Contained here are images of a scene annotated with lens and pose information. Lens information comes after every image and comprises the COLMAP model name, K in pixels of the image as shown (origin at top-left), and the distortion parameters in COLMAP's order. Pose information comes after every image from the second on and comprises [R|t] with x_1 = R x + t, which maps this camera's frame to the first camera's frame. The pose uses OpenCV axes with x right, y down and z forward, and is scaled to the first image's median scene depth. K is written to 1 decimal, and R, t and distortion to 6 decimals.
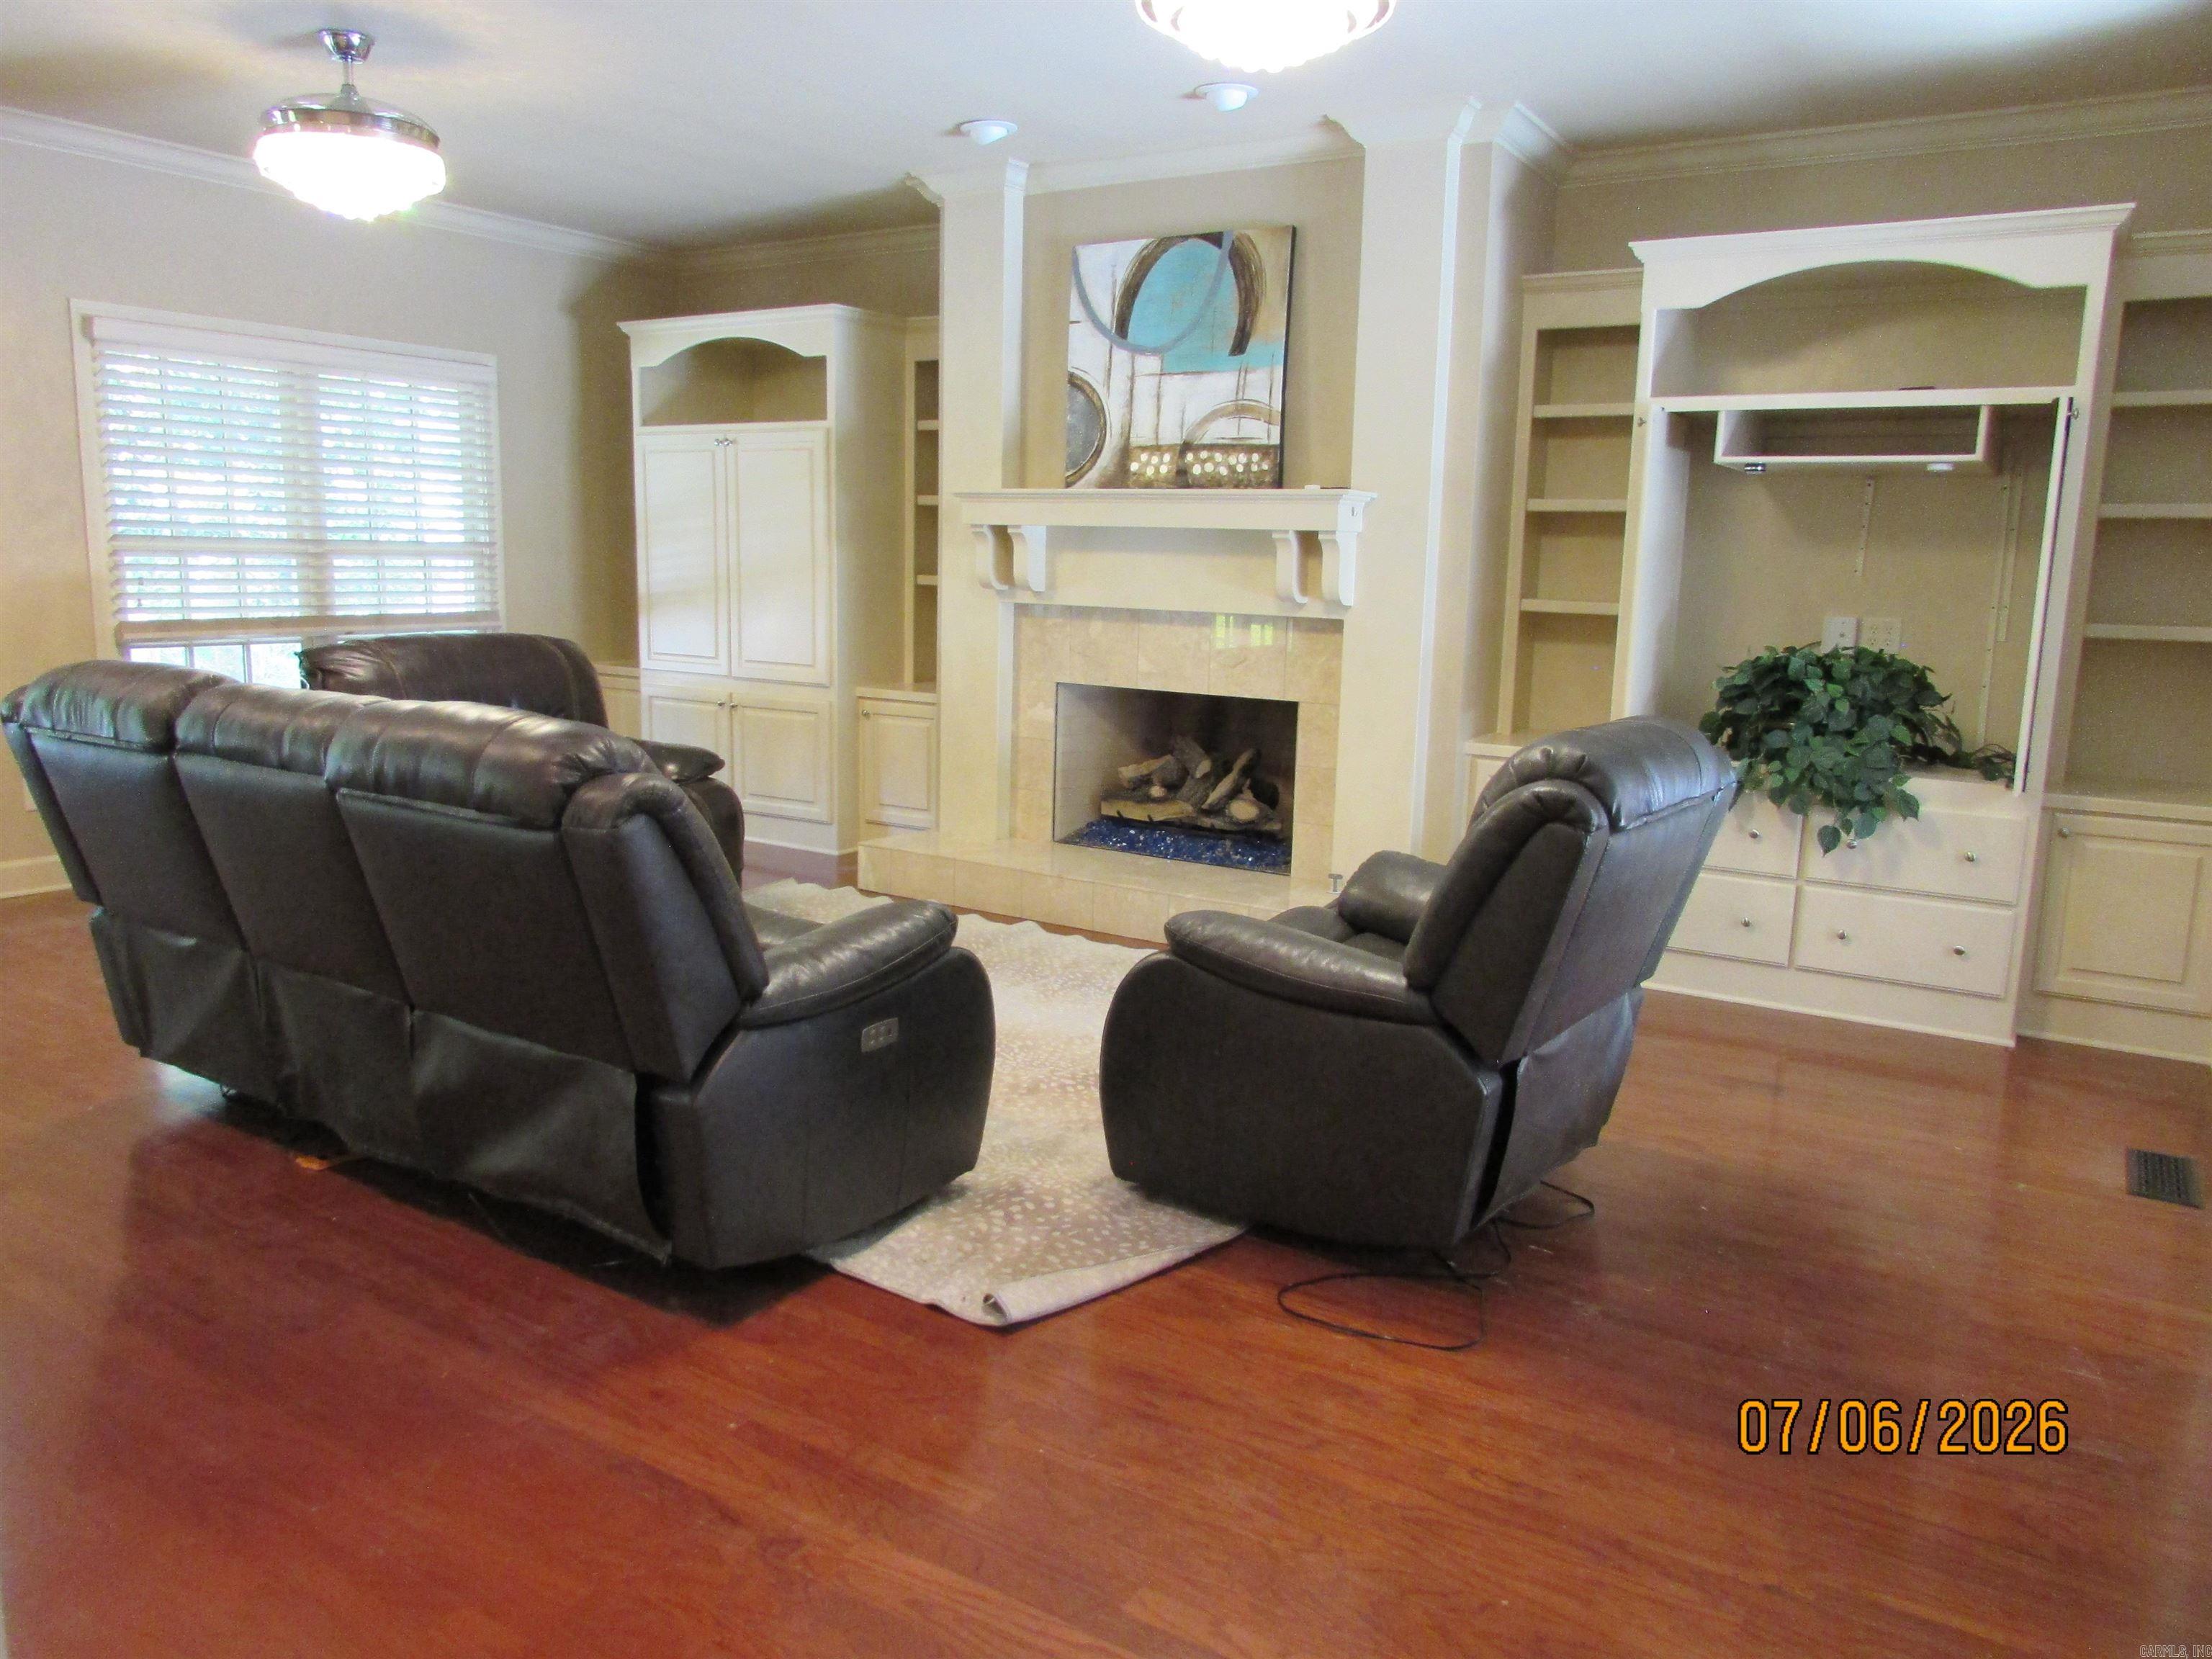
lens RADIAL K [[1586.0, 0, 1100.1], [0, 1586.0, 824.2], [0, 0, 1]] dist [-0.024580, 0.018928]
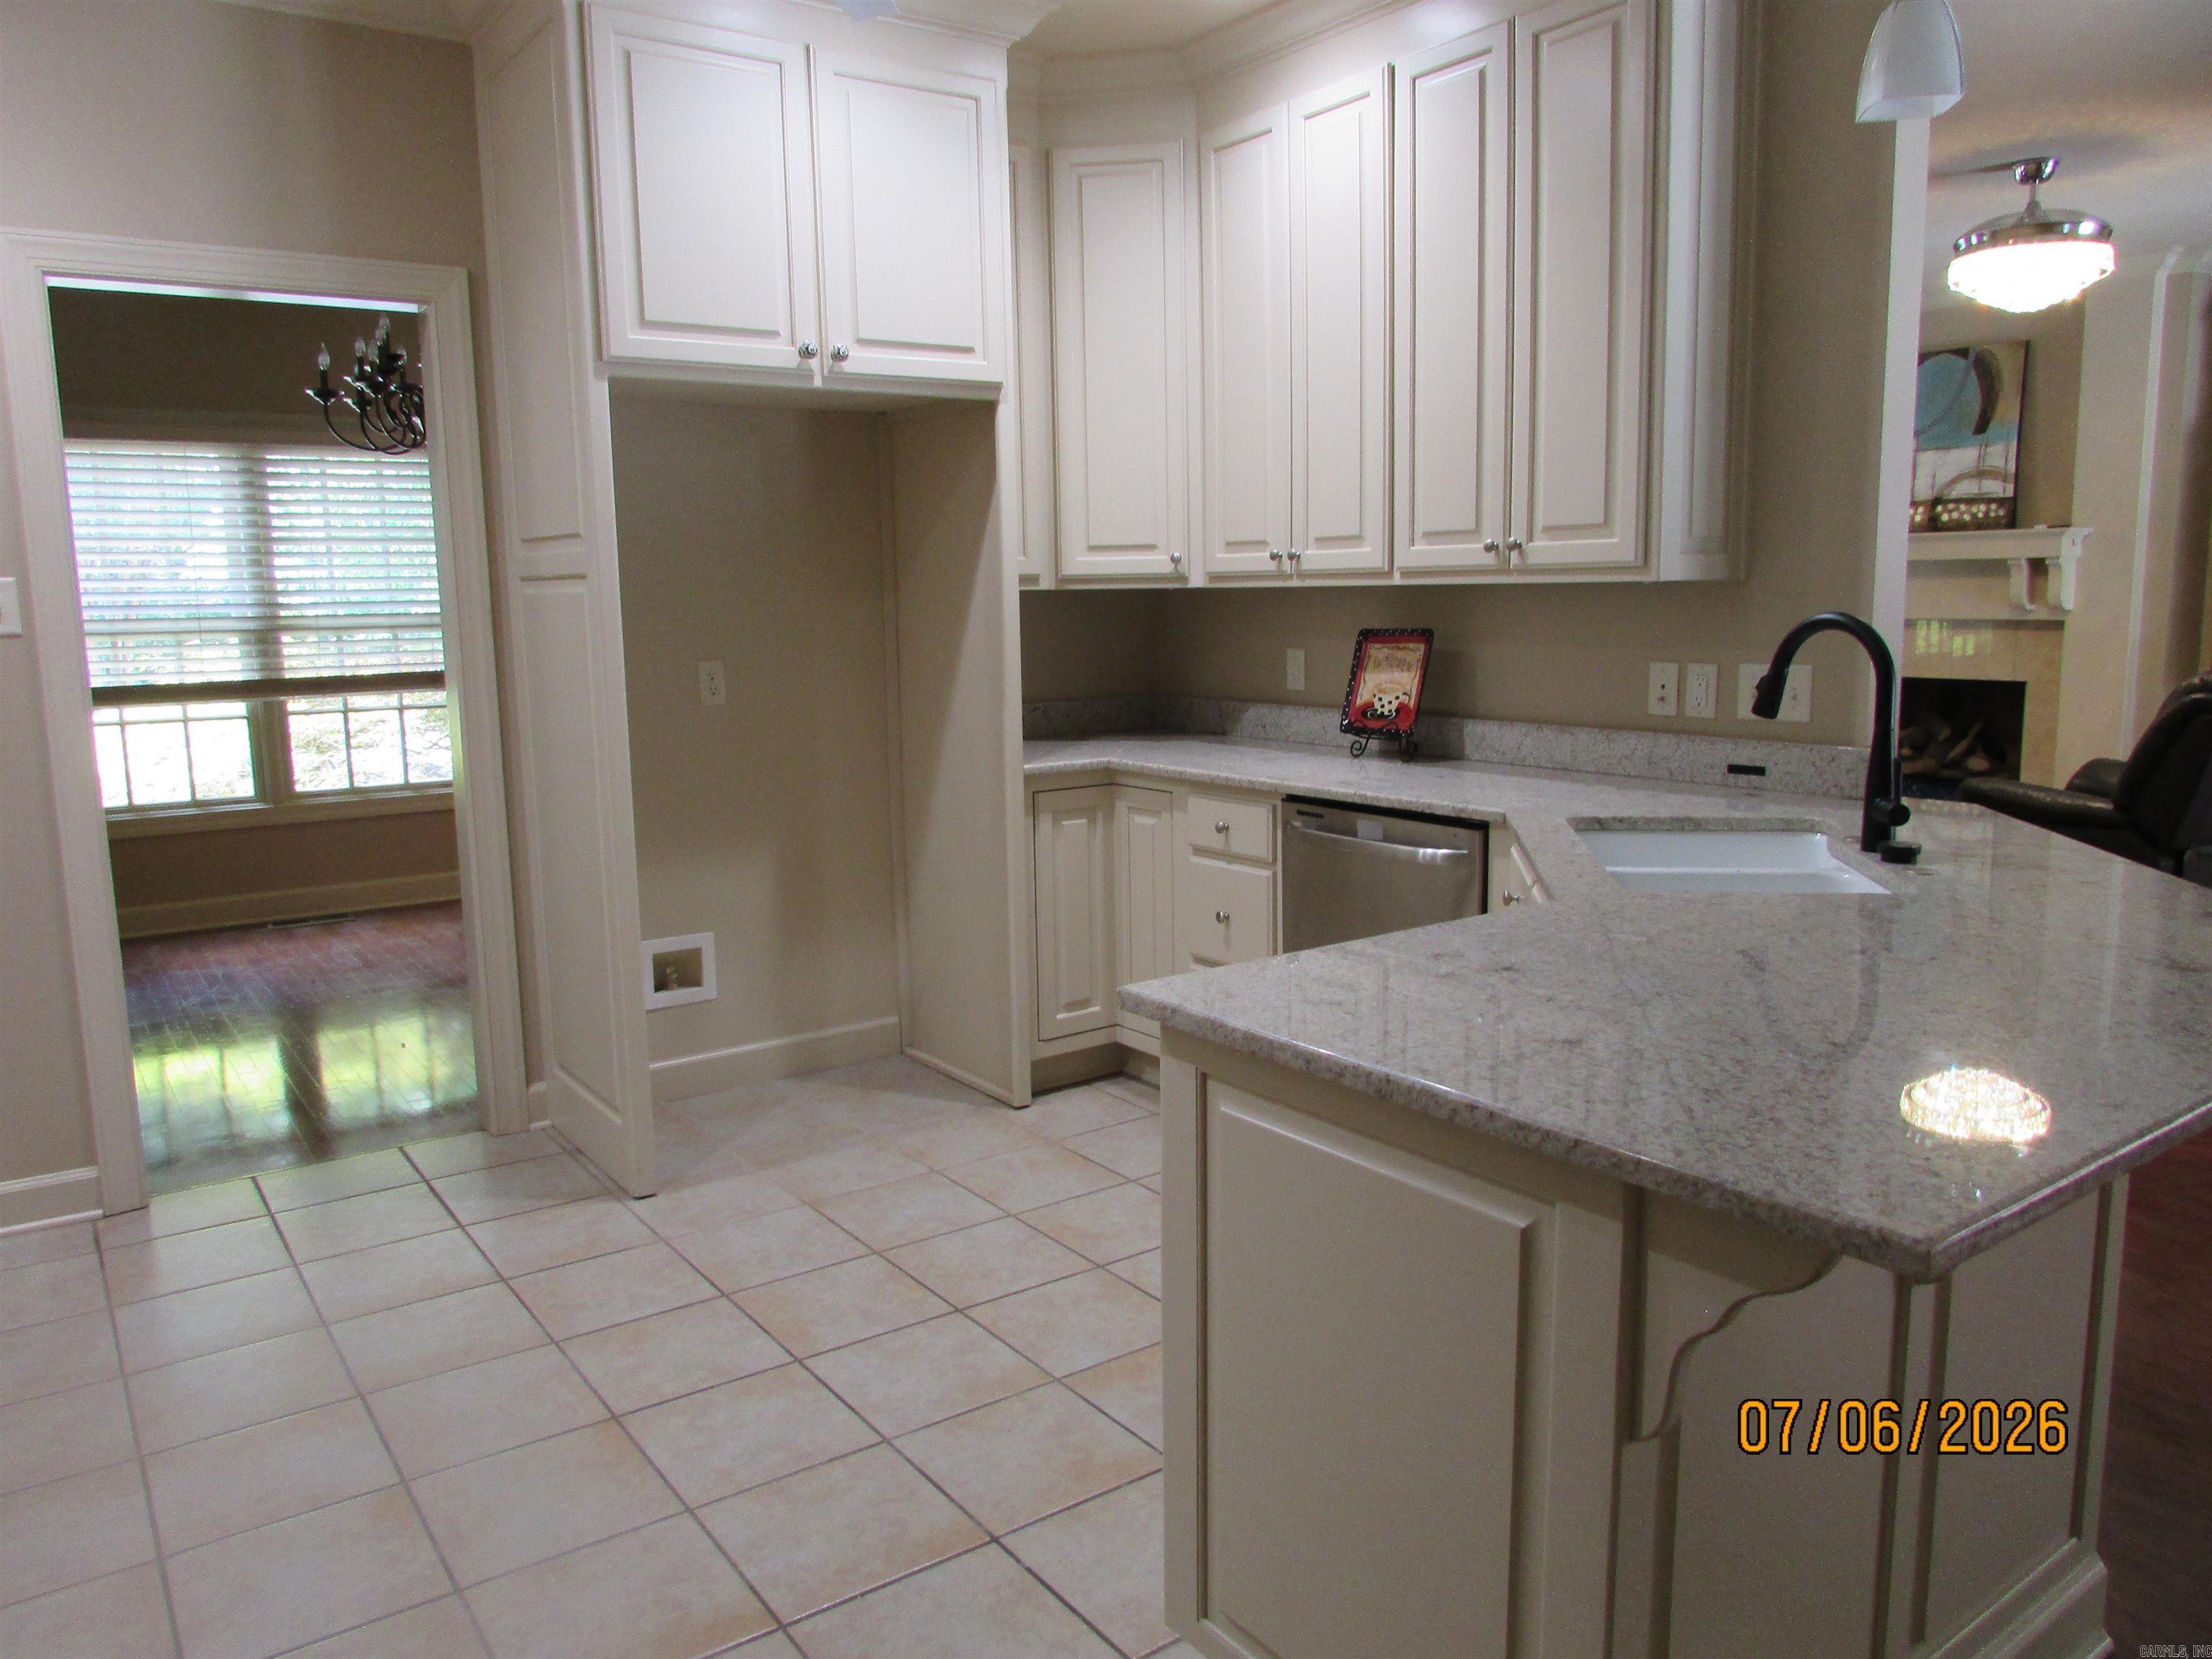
lens RADIAL K [[1586.0, 0, 1119.0], [0, 1586.0, 832.5], [0, 0, 1]] dist [-0.024580, 0.018928]
pose [[0.930644, 0.014169, -0.365651, -0.107284], [-0.020535, 0.999698, -0.013524, 0.090062], [0.365349, 0.020095, 0.930654, -0.569283]]
